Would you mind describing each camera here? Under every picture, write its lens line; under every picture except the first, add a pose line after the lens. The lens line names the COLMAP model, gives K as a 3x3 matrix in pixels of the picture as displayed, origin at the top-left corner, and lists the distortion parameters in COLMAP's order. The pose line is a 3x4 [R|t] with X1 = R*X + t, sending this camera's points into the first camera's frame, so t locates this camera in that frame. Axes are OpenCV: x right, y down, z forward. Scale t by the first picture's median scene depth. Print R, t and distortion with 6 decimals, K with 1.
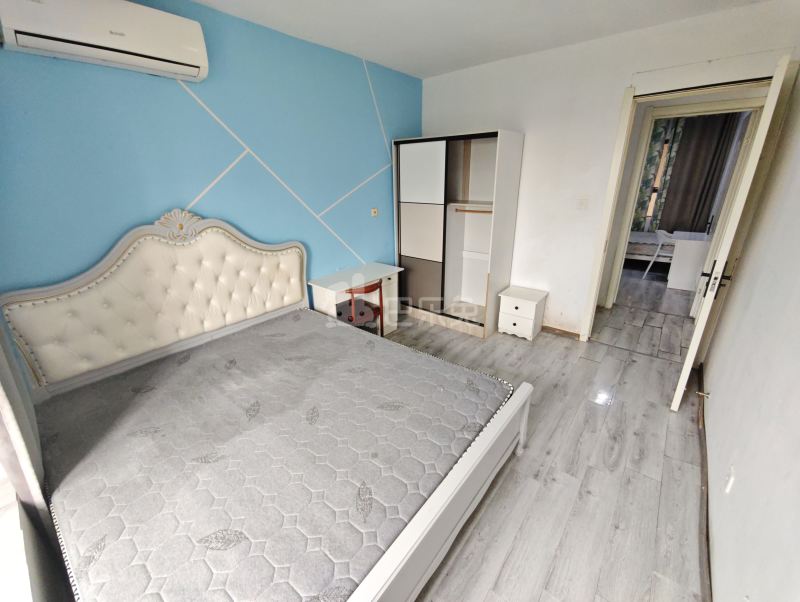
lens RADIAL K [[336.6, 0, 397.3], [0, 336.6, 296.2], [0, 0, 1]] dist [-0.001772, 0.000525]
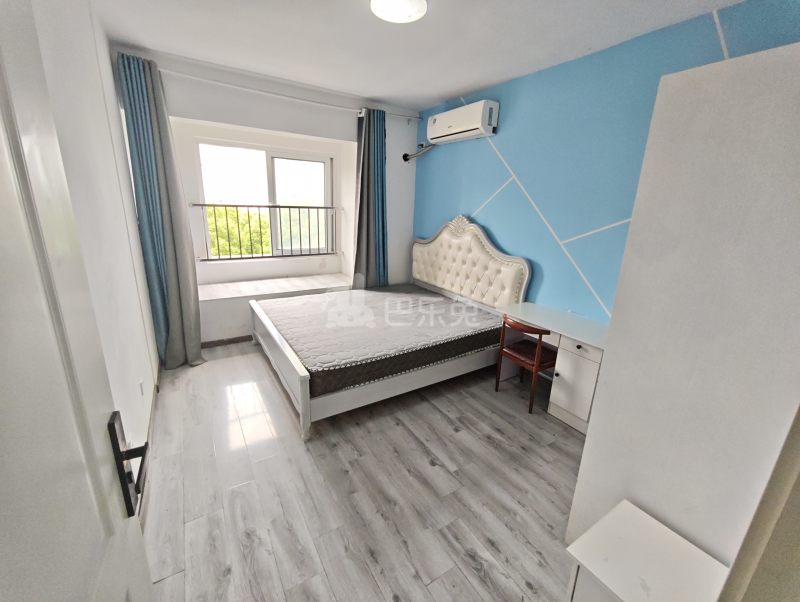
lens RADIAL K [[334.5, 0, 403.3], [0, 334.5, 298.7], [0, 0, 1]] dist [-0.029048, 0.000306]
pose [[-0.302371, 0.263035, -0.916179, 1.093747], [-0.359162, 0.858887, 0.365123, -0.410488], [0.882935, 0.439460, -0.165230, 1.225860]]
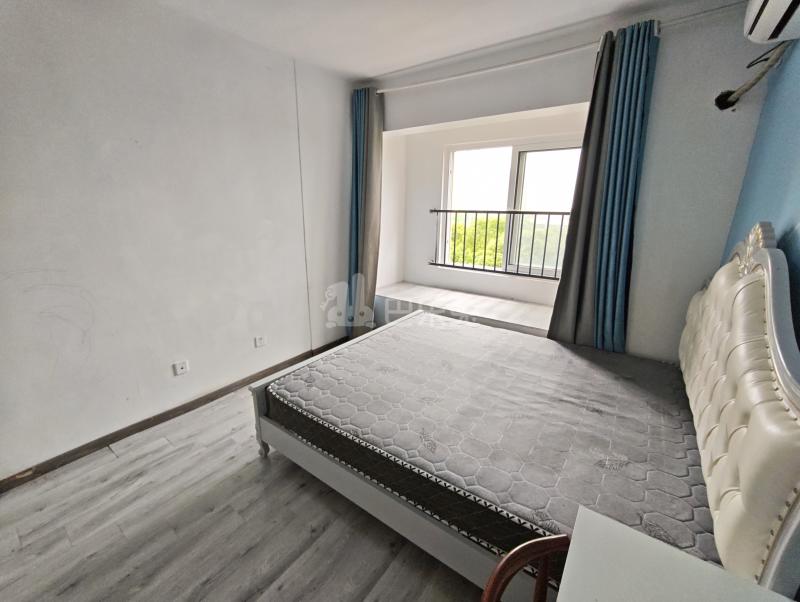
lens RADIAL K [[336.6, 0, 397.3], [0, 336.6, 296.2], [0, 0, 1]] dist [-0.001772, 0.000525]
pose [[-0.998168, 0.022637, -0.056102, 0.008663], [-0.013785, 0.817854, 0.575261, -0.491333], [0.058906, 0.574981, -0.816043, 1.536749]]
